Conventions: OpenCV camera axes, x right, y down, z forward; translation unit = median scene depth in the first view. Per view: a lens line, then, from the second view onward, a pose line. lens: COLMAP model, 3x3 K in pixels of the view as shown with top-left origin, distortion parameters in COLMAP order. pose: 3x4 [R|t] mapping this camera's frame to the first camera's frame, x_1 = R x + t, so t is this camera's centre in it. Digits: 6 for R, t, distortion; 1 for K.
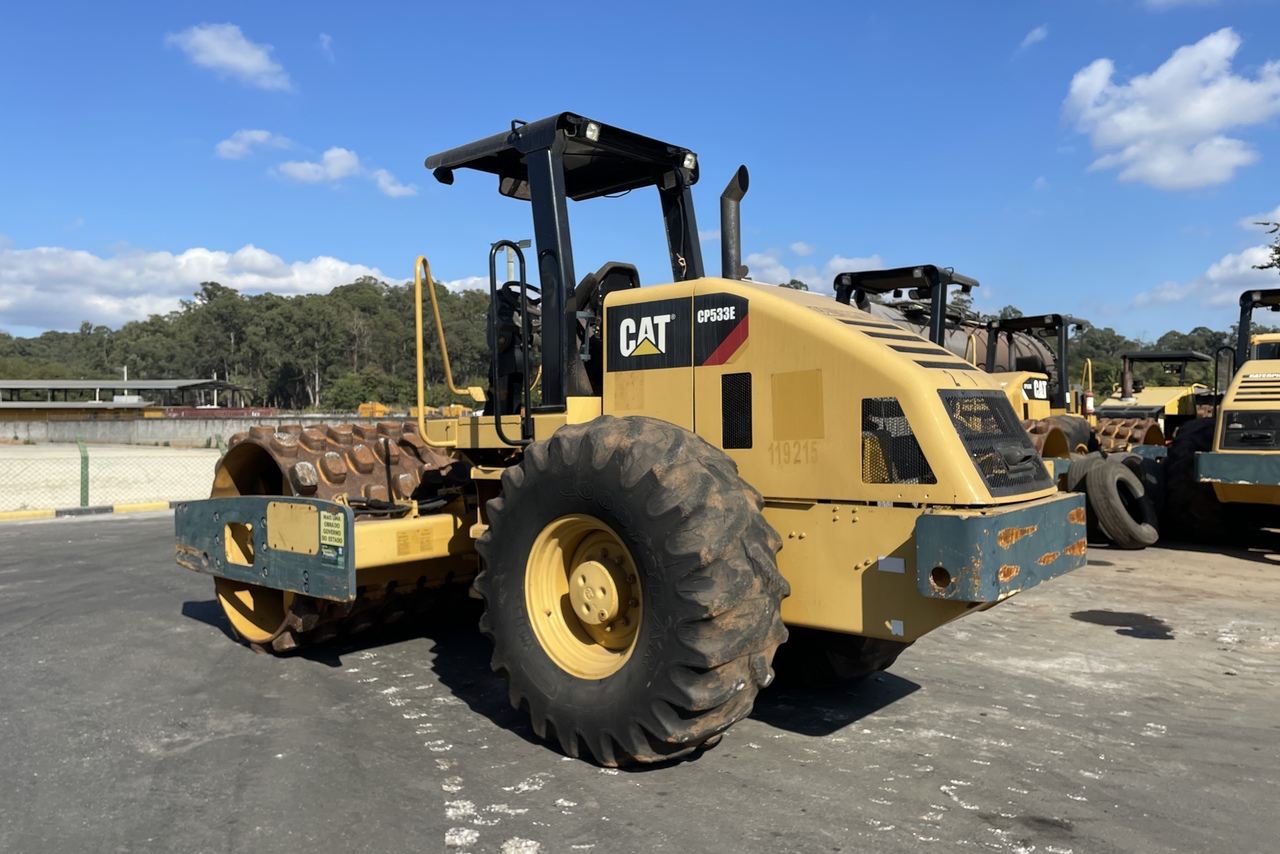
lens RADIAL K [[949.2, 0, 620.1], [0, 949.2, 427.6], [0, 0, 1]] dist [0.101676, -0.132684]
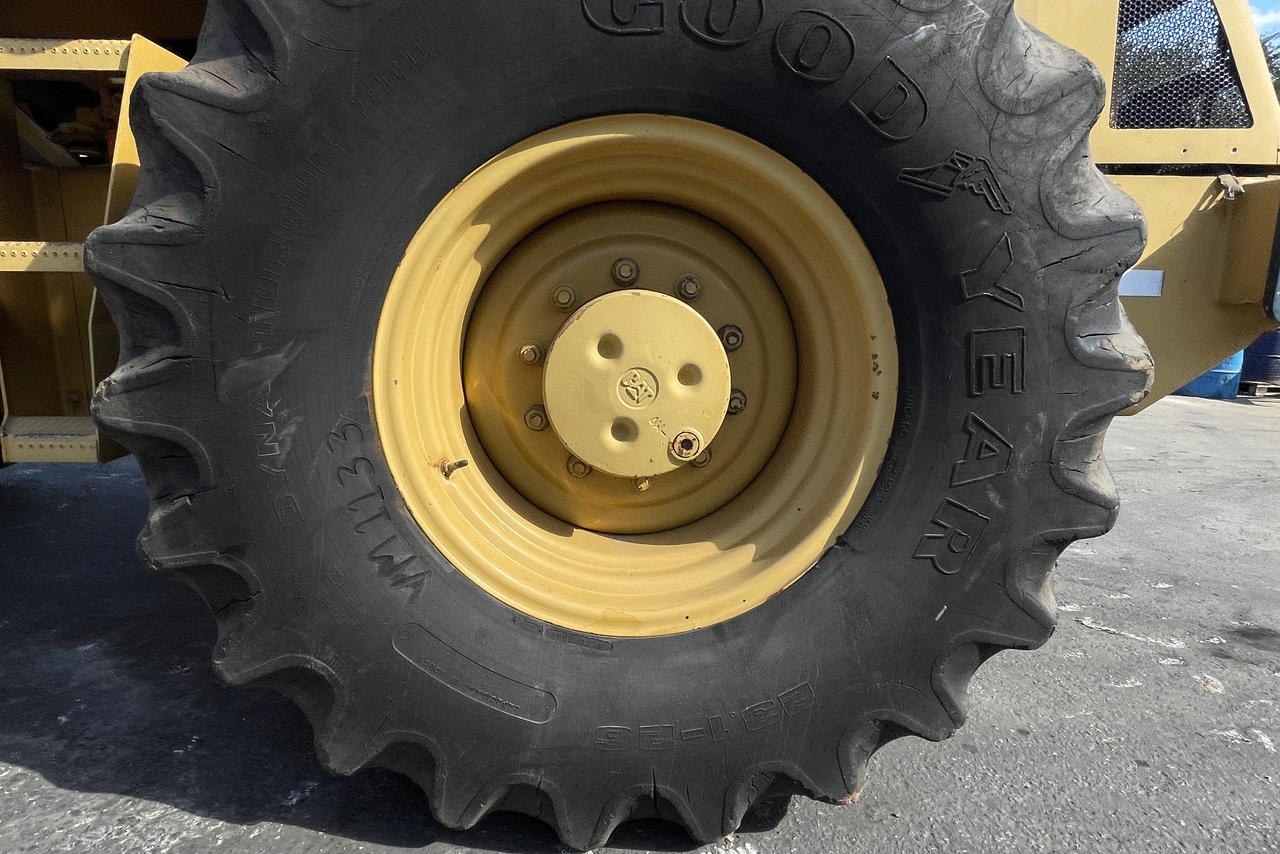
lens RADIAL K [[683.8, 0, 618.8], [0, 683.8, 425.8], [0, 0, 1]] dist [-0.000760, 0.000161]
pose [[0.715044, -0.095471, 0.692530, -0.200002], [-0.016147, 0.988111, 0.152892, 0.150979], [-0.698893, -0.120507, 0.705001, 0.833712]]
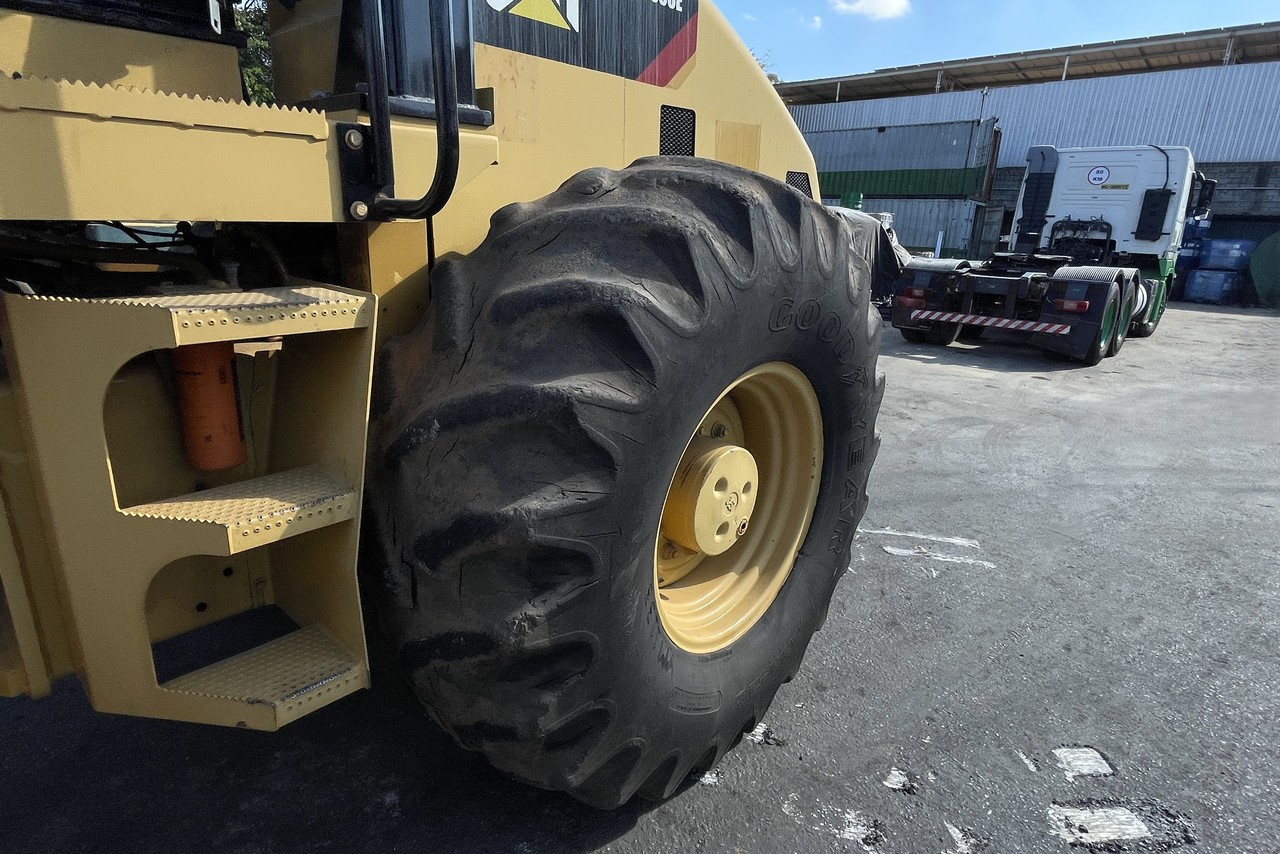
lens RADIAL K [[709.3, 0, 595.4], [0, 709.3, 437.3], [0, 0, 1]] dist [-0.002056, 0.000169]
pose [[0.028825, -0.278969, 0.959867, -0.414460], [-0.009454, 0.960147, 0.279335, 0.024632], [-0.999540, -0.017126, 0.025039, 1.062366]]
